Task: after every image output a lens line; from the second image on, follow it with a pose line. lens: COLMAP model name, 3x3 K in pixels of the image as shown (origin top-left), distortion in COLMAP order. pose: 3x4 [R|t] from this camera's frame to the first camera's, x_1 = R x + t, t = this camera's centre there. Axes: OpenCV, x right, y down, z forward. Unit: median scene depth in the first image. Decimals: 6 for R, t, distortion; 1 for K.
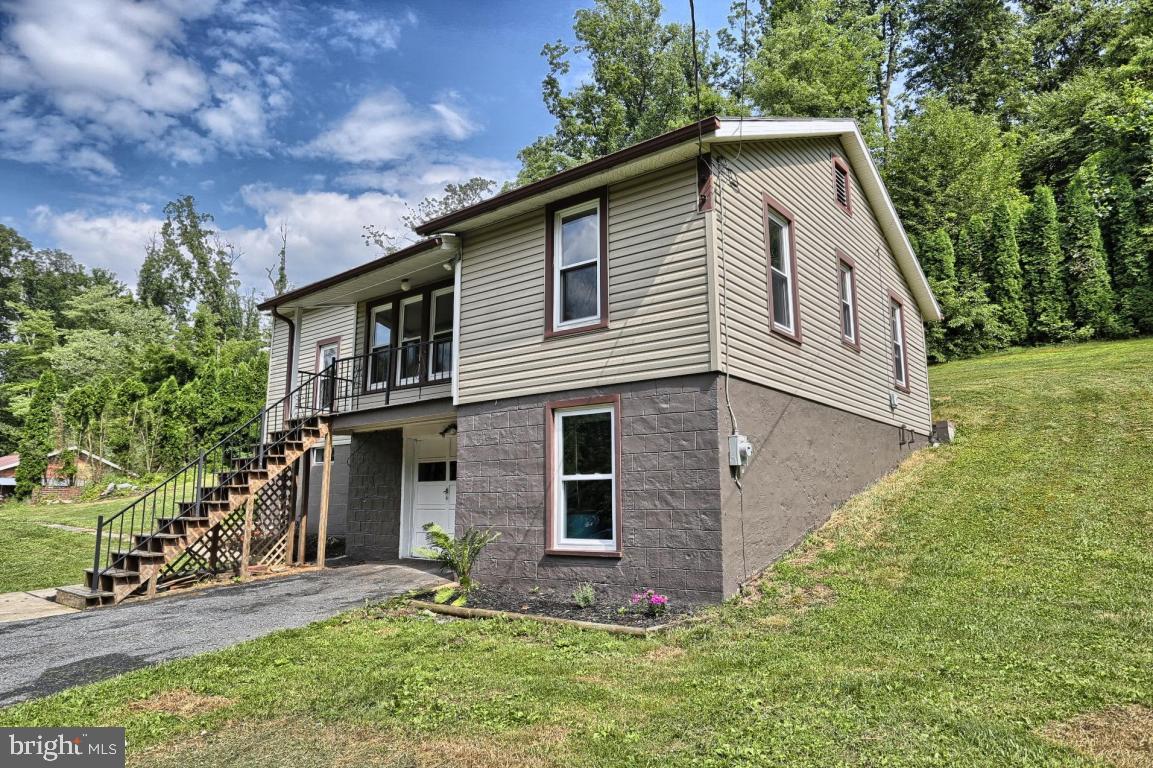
lens RADIAL K [[733.1, 0, 576.5], [0, 733.1, 384.0], [0, 0, 1]] dist [-0.003286, -0.000290]
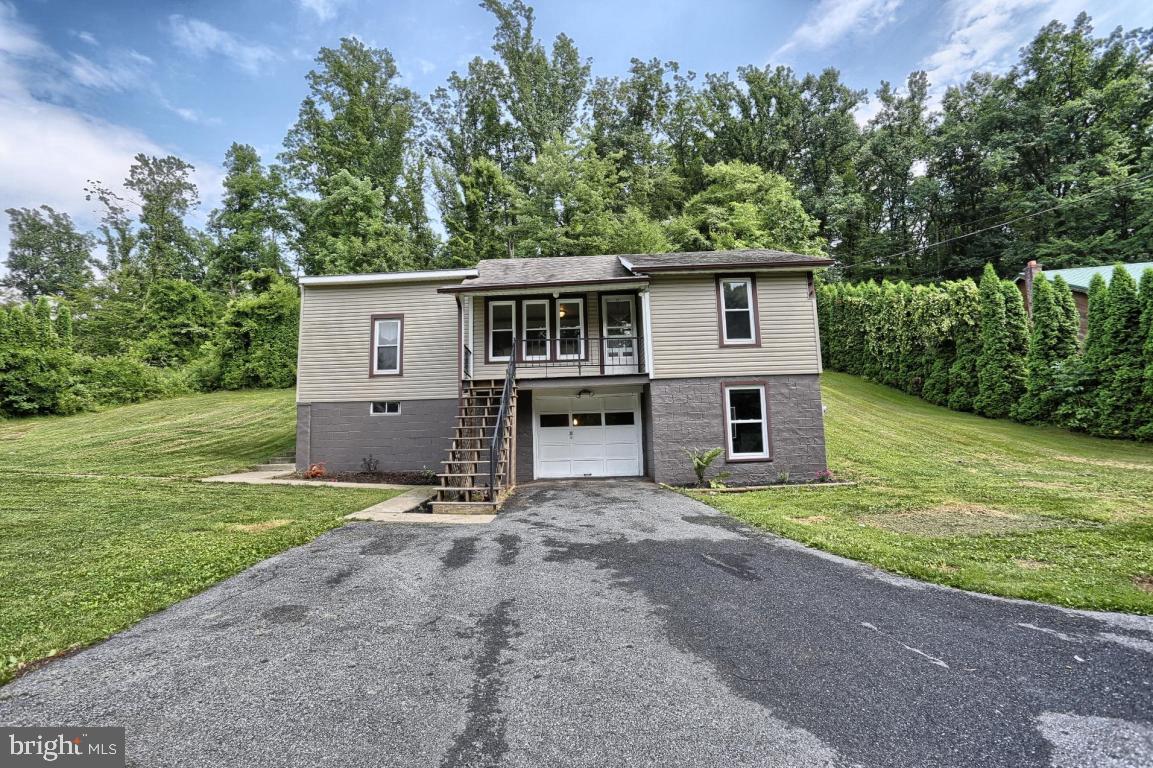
lens RADIAL K [[556.3, 0, 576.5], [0, 556.3, 384.0], [0, 0, 1]] dist [-0.069963, 0.027980]
pose [[0.796878, 0.061031, 0.601050, -1.182877], [-0.076290, 0.997086, -0.000098, 0.059786], [-0.599304, -0.045776, 0.799212, 0.099038]]
